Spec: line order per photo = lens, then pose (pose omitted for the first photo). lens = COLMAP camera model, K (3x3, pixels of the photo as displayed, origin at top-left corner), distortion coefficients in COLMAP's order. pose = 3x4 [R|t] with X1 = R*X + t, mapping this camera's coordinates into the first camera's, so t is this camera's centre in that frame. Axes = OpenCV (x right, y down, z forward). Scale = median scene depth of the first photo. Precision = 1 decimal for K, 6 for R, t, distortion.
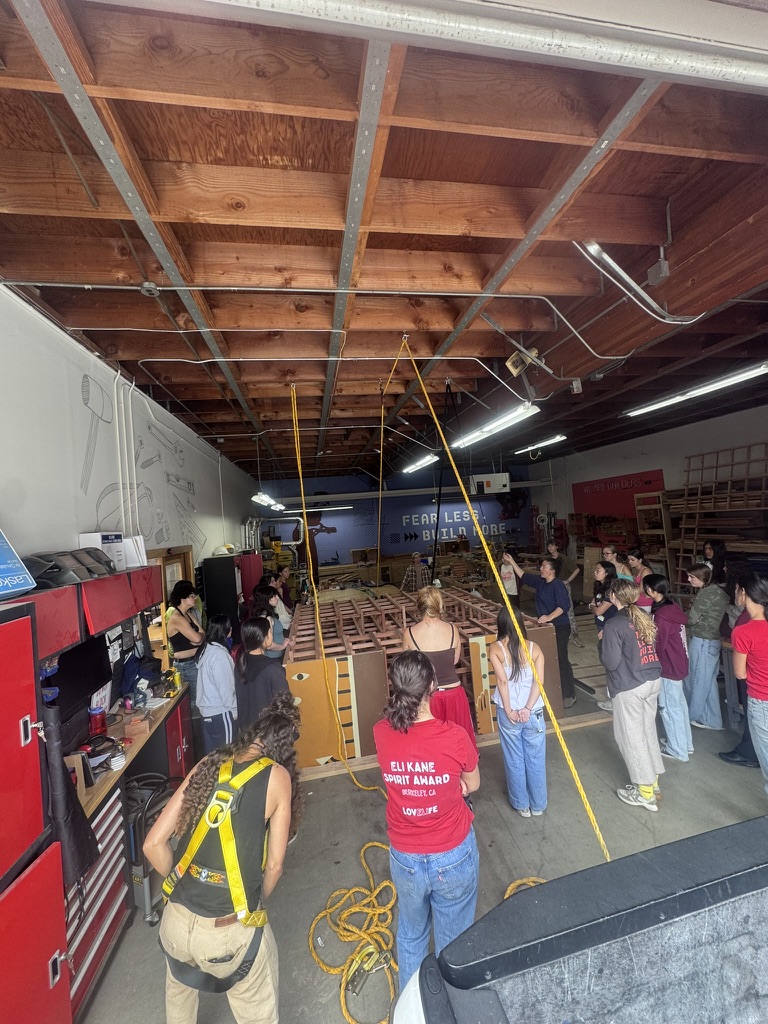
lens RADIAL K [[412.3, 0, 374.5], [0, 412.3, 511.9], [0, 0, 1]] dist [-0.002345, -0.000127]
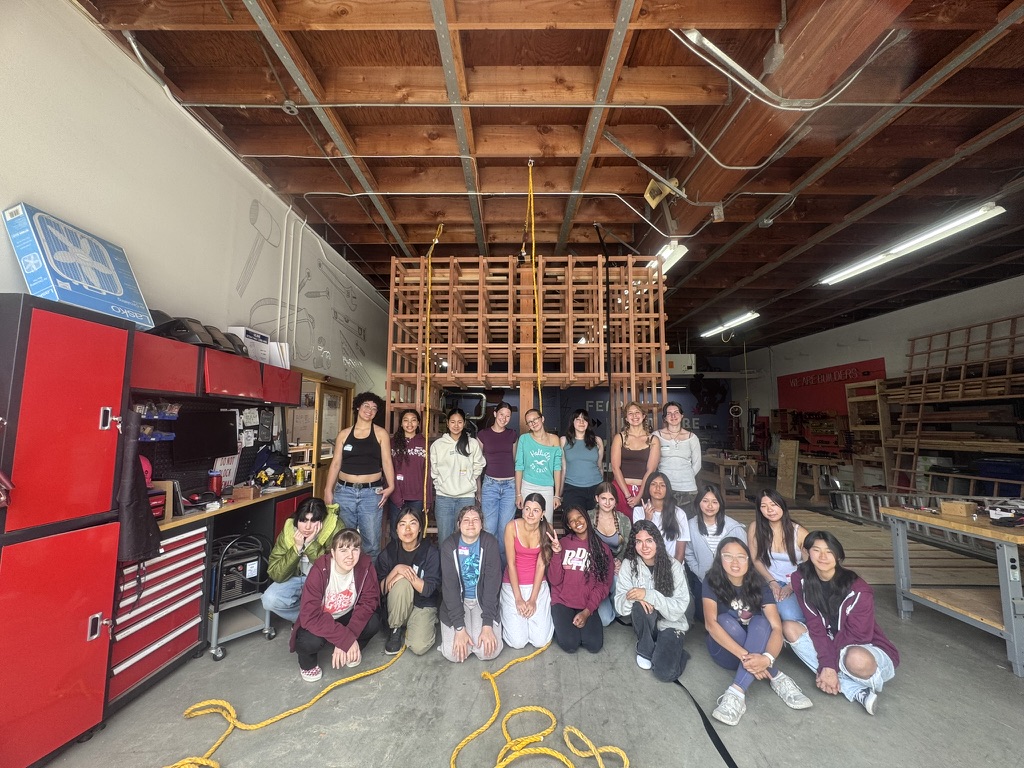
lens RADIAL K [[412.3, 0, 493.7], [0, 412.3, 379.0], [0, 0, 1]] dist [-0.002345, -0.000127]
pose [[0.977509, 0.071585, -0.198372, 0.198637], [-0.085103, 0.994536, -0.060466, 0.161066], [0.192960, 0.075988, 0.978260, 0.015375]]
